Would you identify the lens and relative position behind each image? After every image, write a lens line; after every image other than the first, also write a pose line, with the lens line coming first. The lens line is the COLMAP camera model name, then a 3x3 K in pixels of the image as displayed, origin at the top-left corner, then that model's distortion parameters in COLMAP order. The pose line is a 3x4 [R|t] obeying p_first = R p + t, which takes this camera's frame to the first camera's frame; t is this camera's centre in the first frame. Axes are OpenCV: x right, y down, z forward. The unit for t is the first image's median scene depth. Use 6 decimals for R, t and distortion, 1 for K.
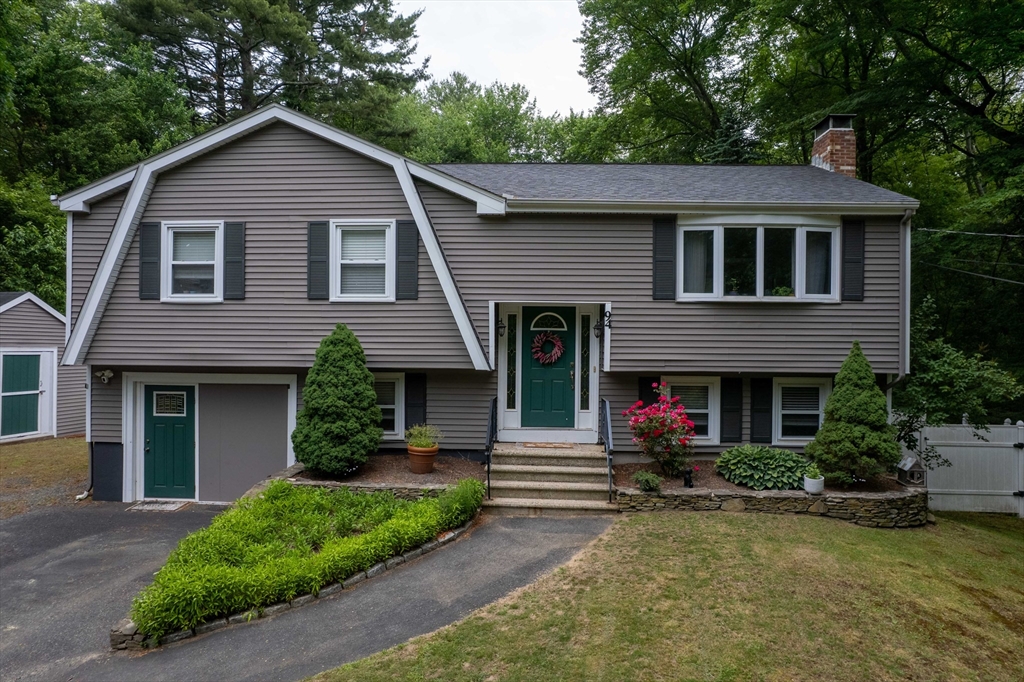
lens RADIAL K [[652.5, 0, 508.4], [0, 652.5, 338.3], [0, 0, 1]] dist [-0.036769, 0.001201]
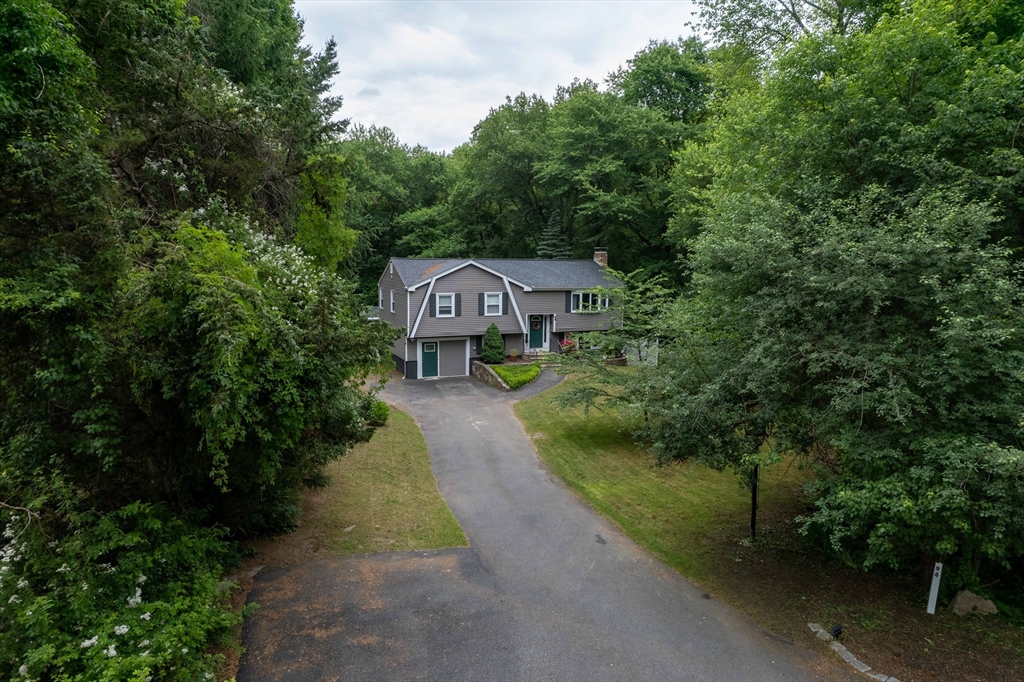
lens RADIAL K [[652.5, 0, 508.4], [0, 652.5, 338.3], [0, 0, 1]] dist [-0.036769, 0.001201]
pose [[0.904521, -0.050207, 0.423463, -1.654738], [0.001497, 0.993413, 0.114583, -0.338672], [-0.426426, -0.103009, 0.898638, -2.231159]]
